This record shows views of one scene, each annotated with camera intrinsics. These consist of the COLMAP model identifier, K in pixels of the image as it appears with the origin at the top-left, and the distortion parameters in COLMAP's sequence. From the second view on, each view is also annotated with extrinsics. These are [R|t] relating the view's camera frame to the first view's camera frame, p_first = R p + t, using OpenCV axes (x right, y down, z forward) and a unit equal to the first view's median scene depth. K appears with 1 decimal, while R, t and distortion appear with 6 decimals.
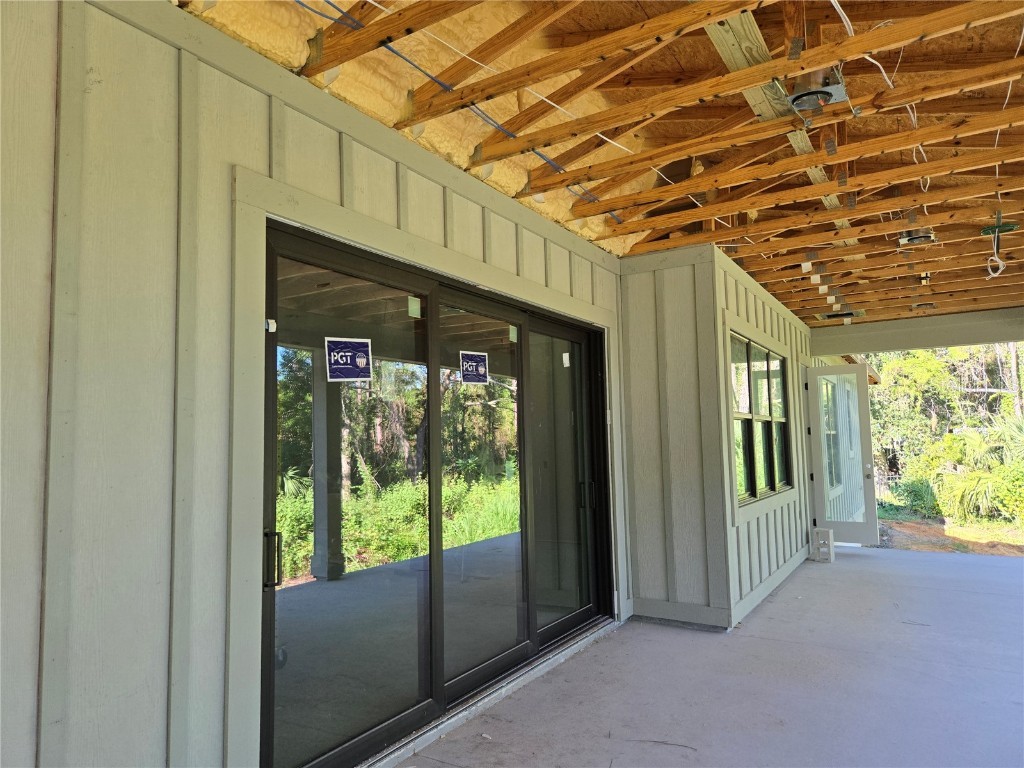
lens RADIAL K [[683.7, 0, 504.4], [0, 683.7, 383.6], [0, 0, 1]] dist [0.035044, -0.035103]
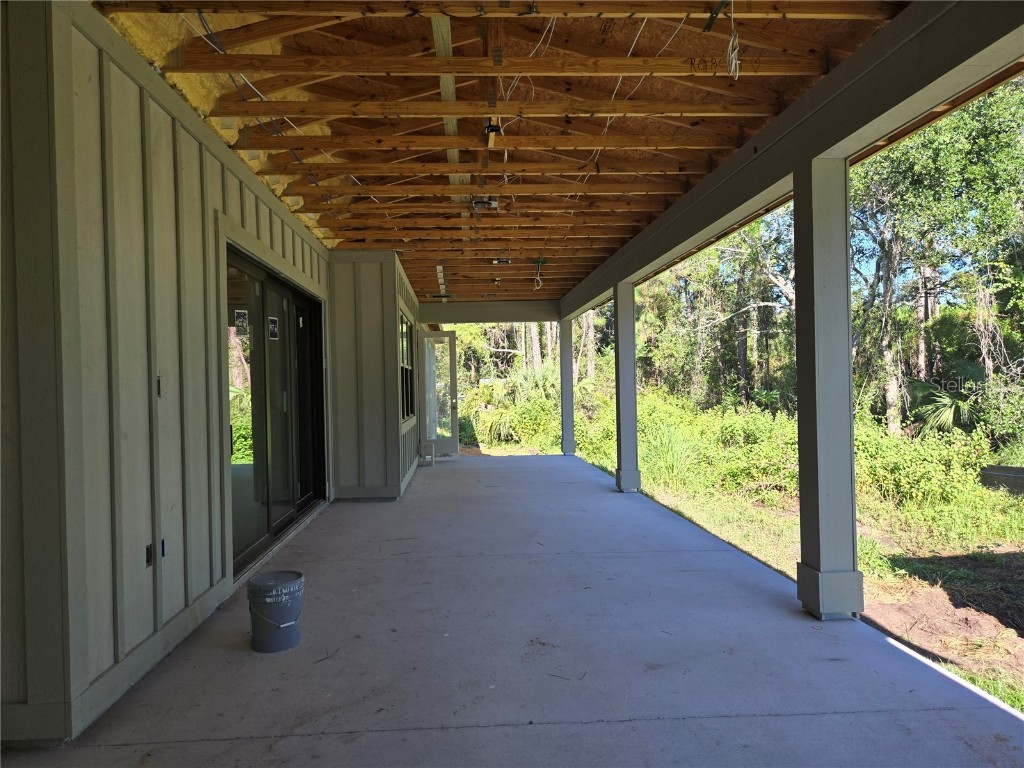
lens RADIAL K [[683.7, 0, 511.4], [0, 683.7, 385.6], [0, 0, 1]] dist [0.035044, -0.035103]
pose [[0.804601, -0.002864, 0.593808, -0.118577], [-0.040235, 0.997427, 0.059329, -0.001909], [-0.592451, -0.071628, 0.802416, -0.120184]]
